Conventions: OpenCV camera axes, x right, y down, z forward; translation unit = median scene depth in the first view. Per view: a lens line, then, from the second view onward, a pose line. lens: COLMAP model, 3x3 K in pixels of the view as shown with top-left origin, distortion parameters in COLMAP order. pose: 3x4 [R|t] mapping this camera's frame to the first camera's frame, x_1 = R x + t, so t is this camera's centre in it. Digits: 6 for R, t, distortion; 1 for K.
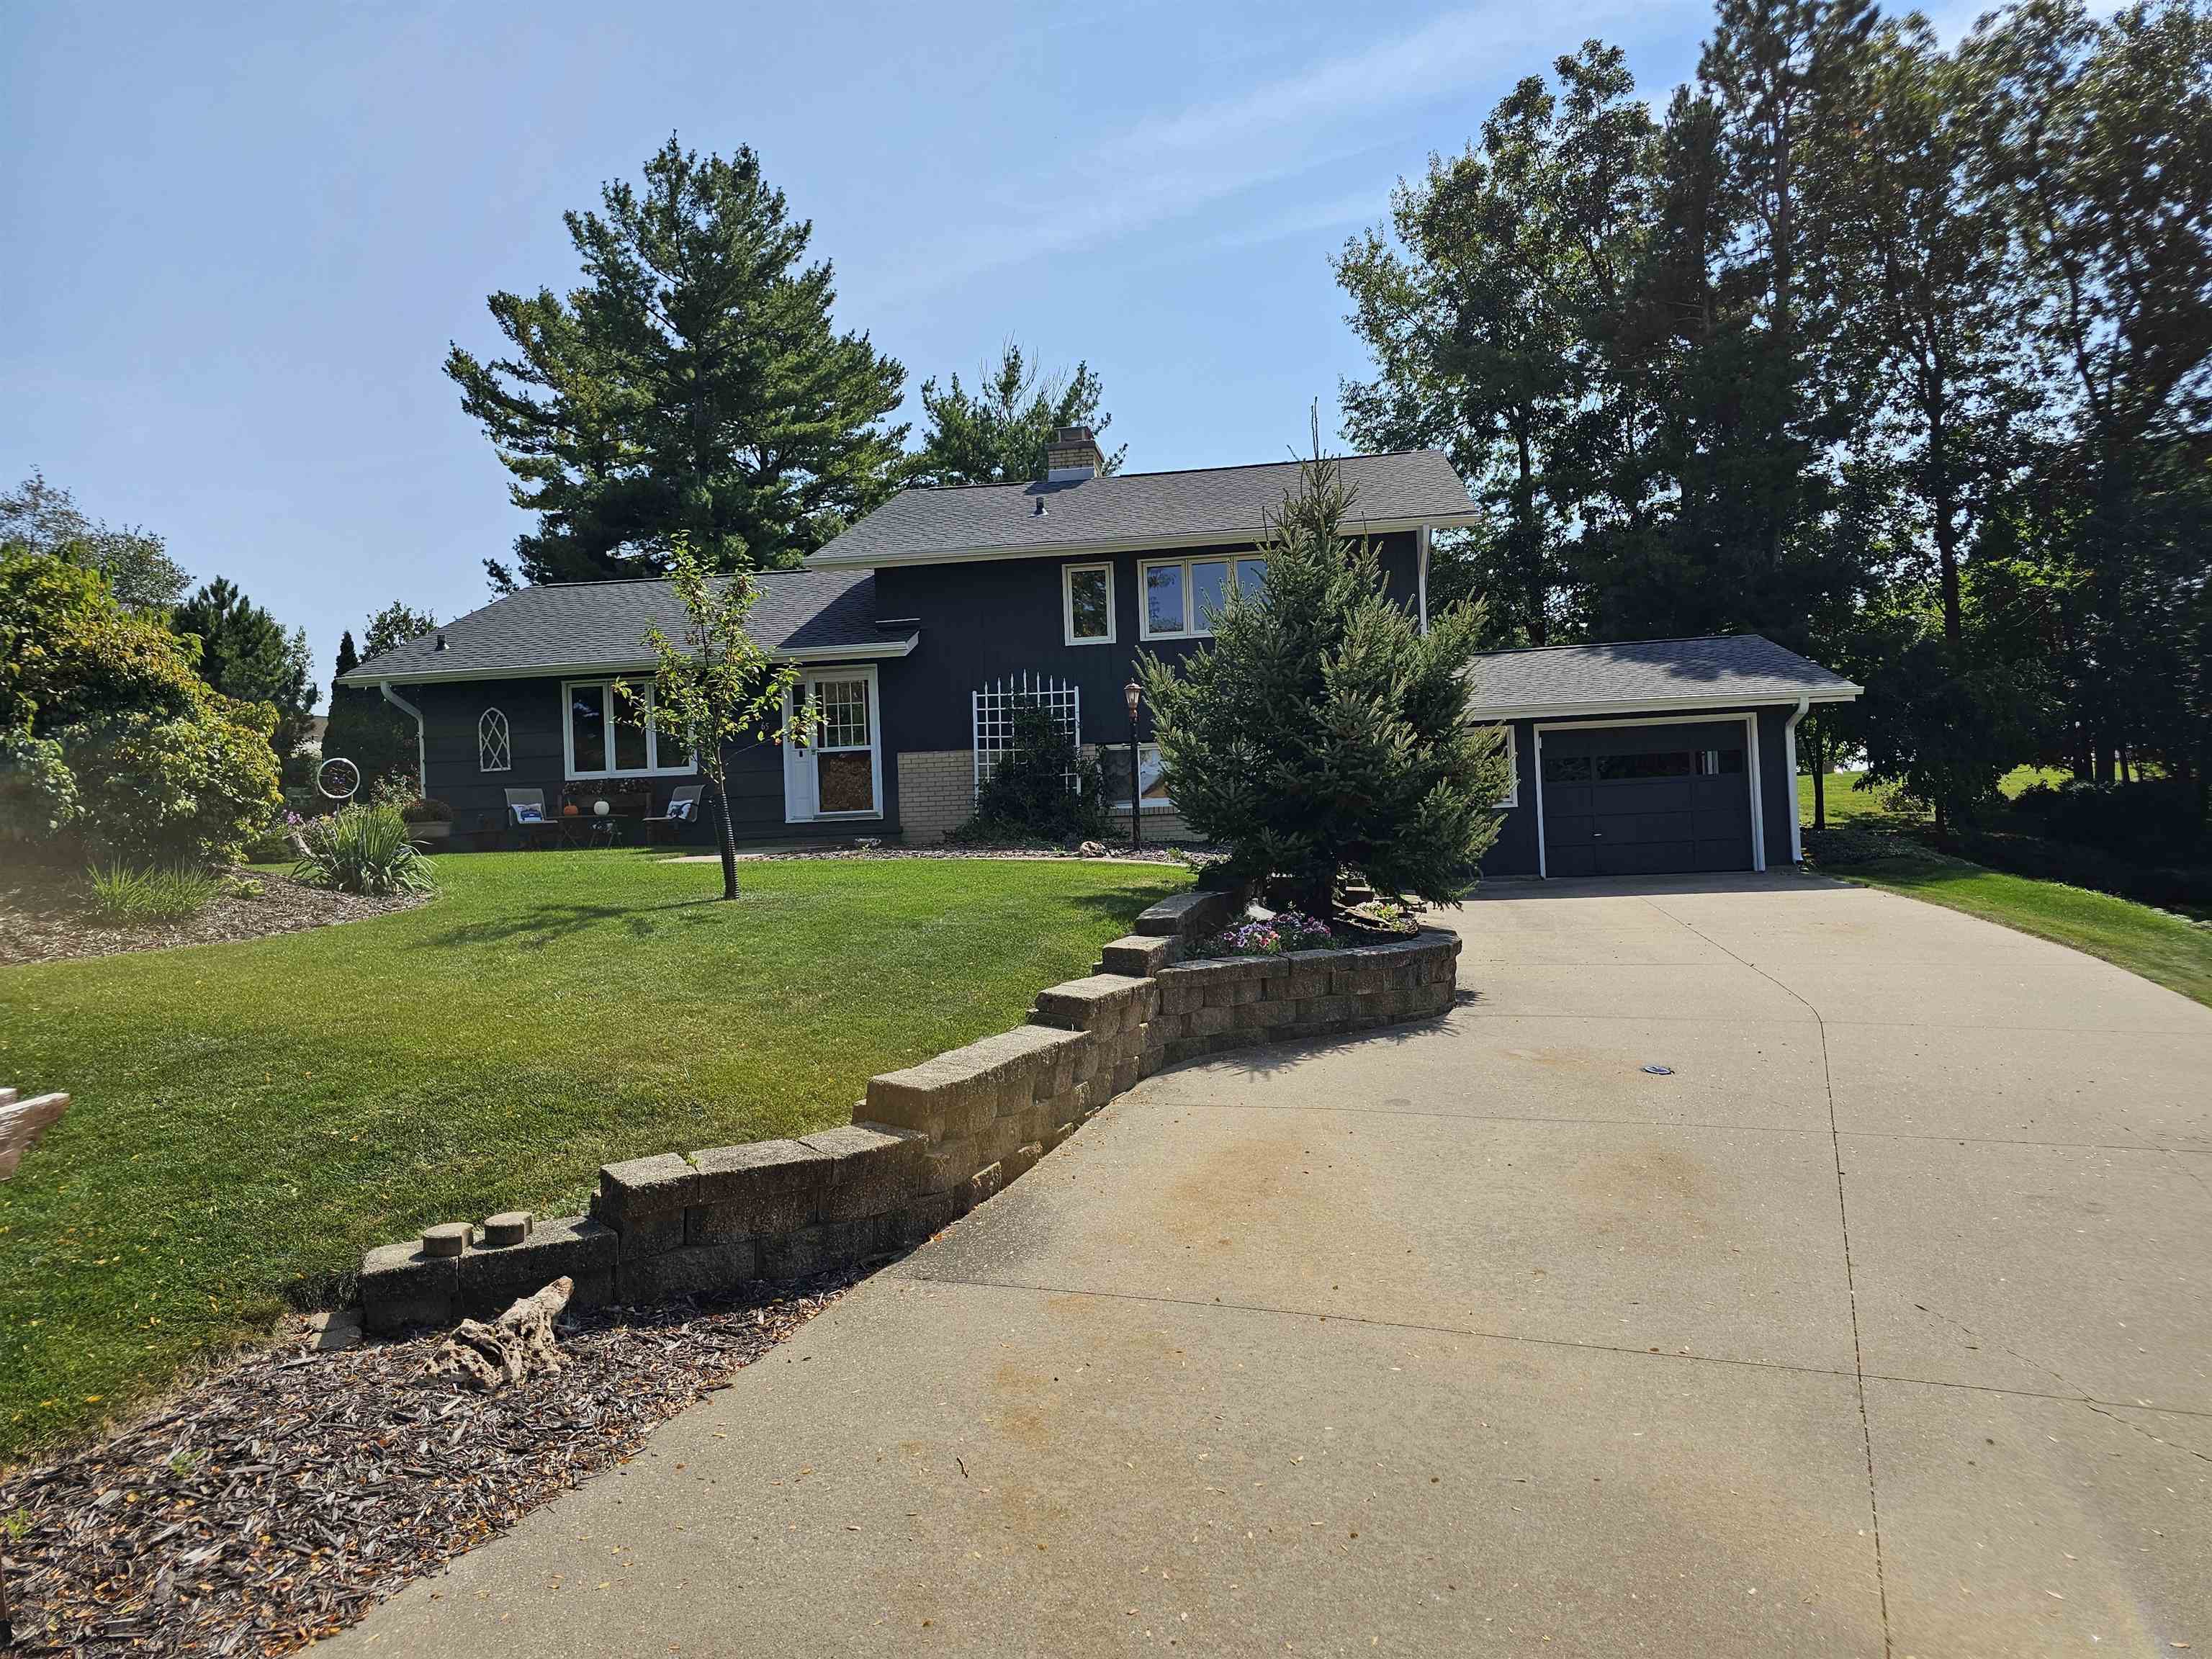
lens RADIAL K [[1490.4, 0, 1096.6], [0, 1490.4, 853.6], [0, 0, 1]] dist [0.050548, -0.031824]
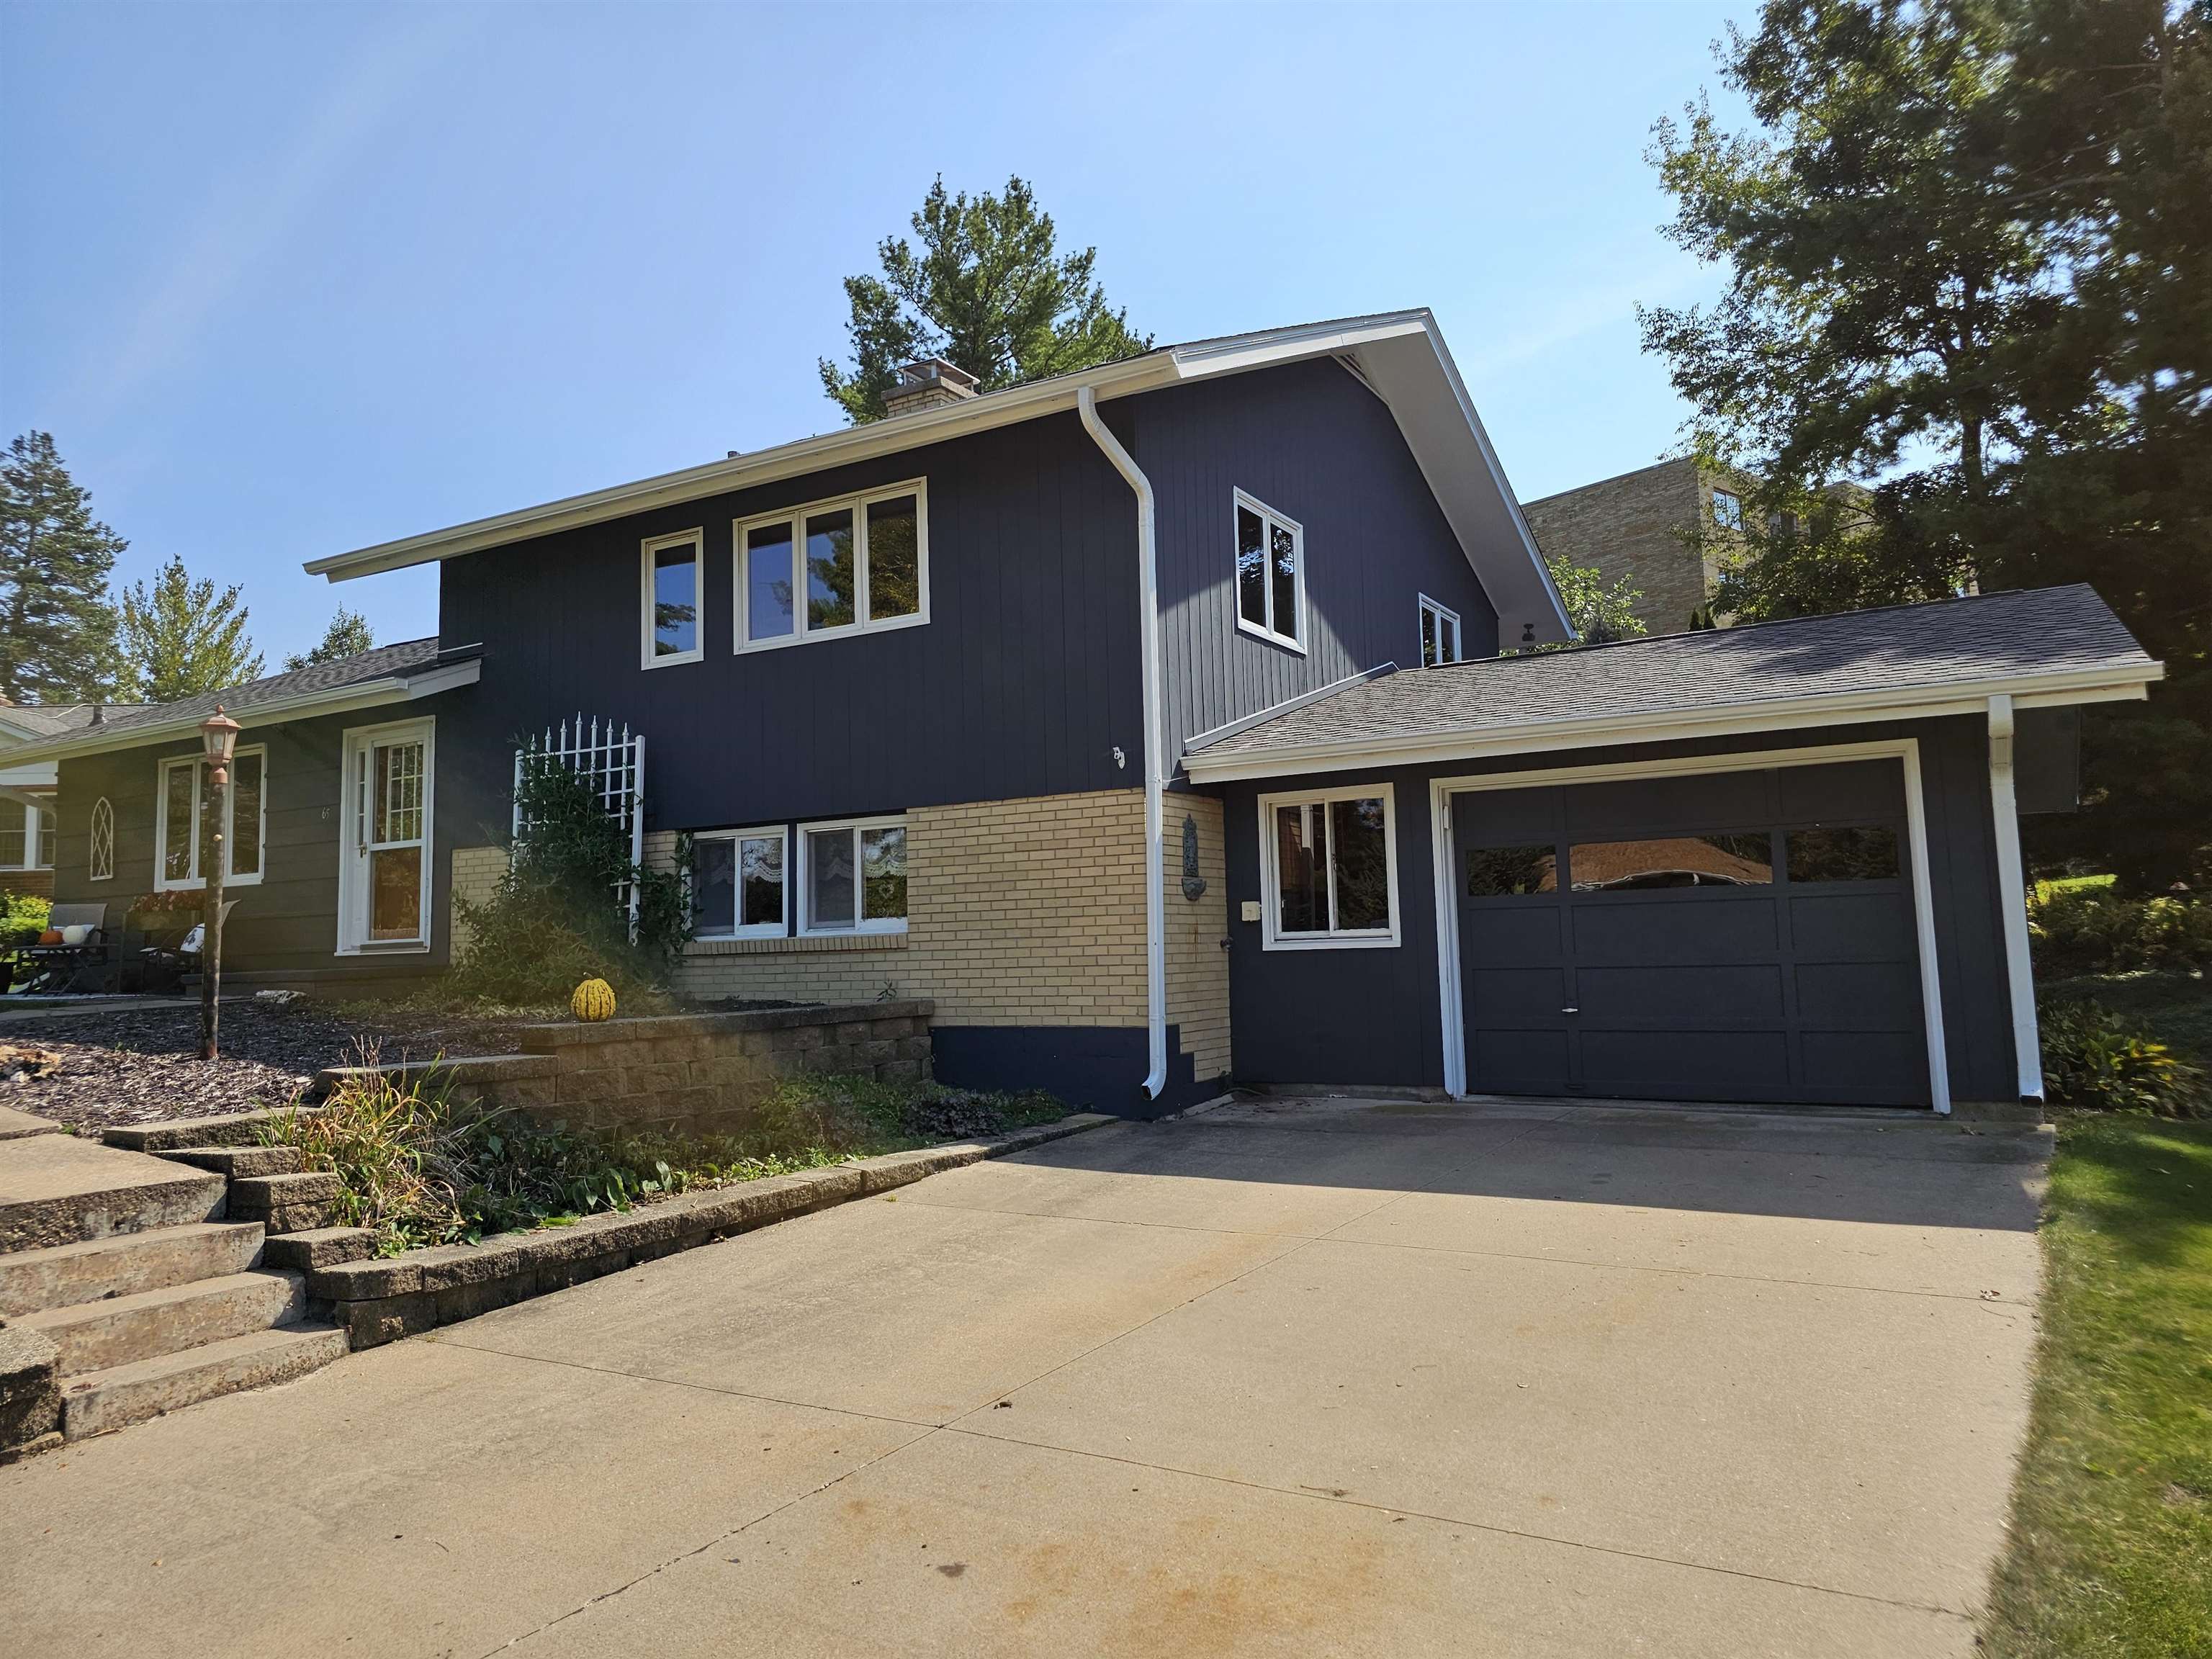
lens RADIAL K [[1490.4, 0, 1110.6], [0, 1490.4, 813.9], [0, 0, 1]] dist [0.050548, -0.031824]
pose [[0.922355, -0.018799, -0.385885, 0.371775], [-0.012682, 0.996804, -0.078875, -0.033918], [0.386134, 0.077645, 0.919169, 0.492332]]
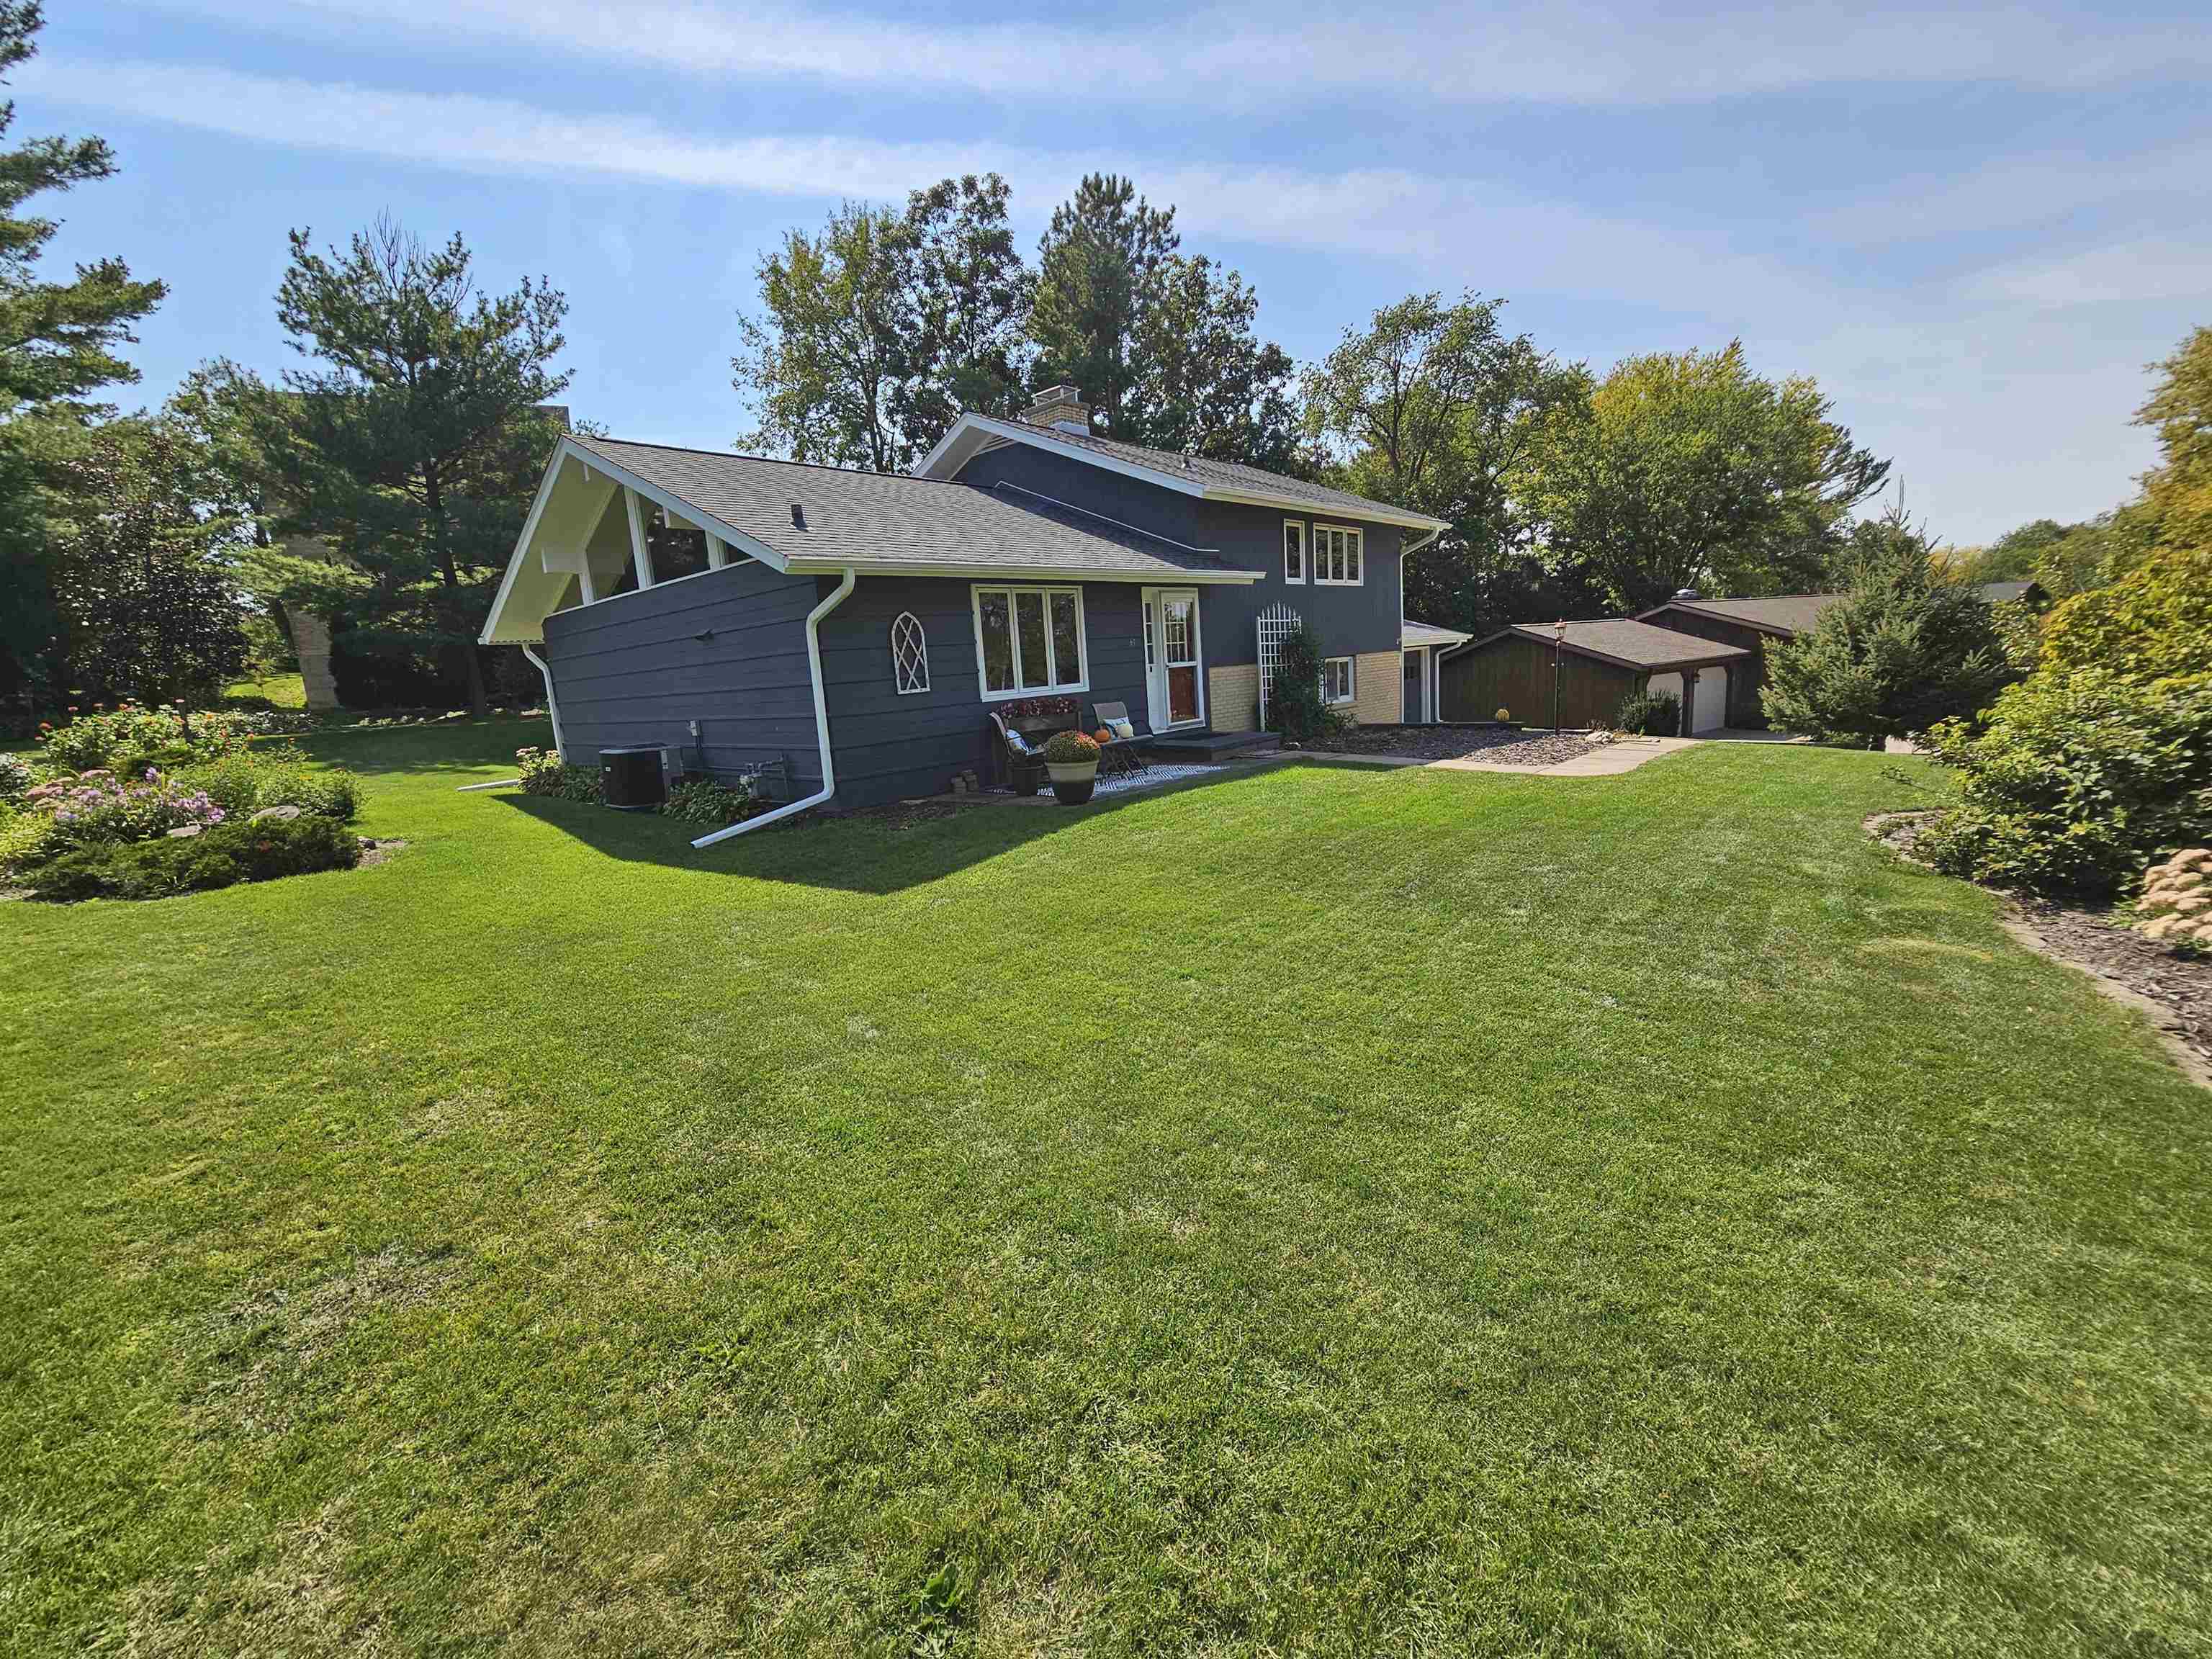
lens RADIAL K [[912.0, 0, 1088.0], [0, 912.0, 837.2], [0, 0, 1]] dist [-0.002571, 0.001161]
pose [[0.568404, -0.154675, 0.808080, -0.759746], [0.044784, 0.986530, 0.157332, -0.051626], [-0.821530, -0.053239, 0.567674, 0.645407]]
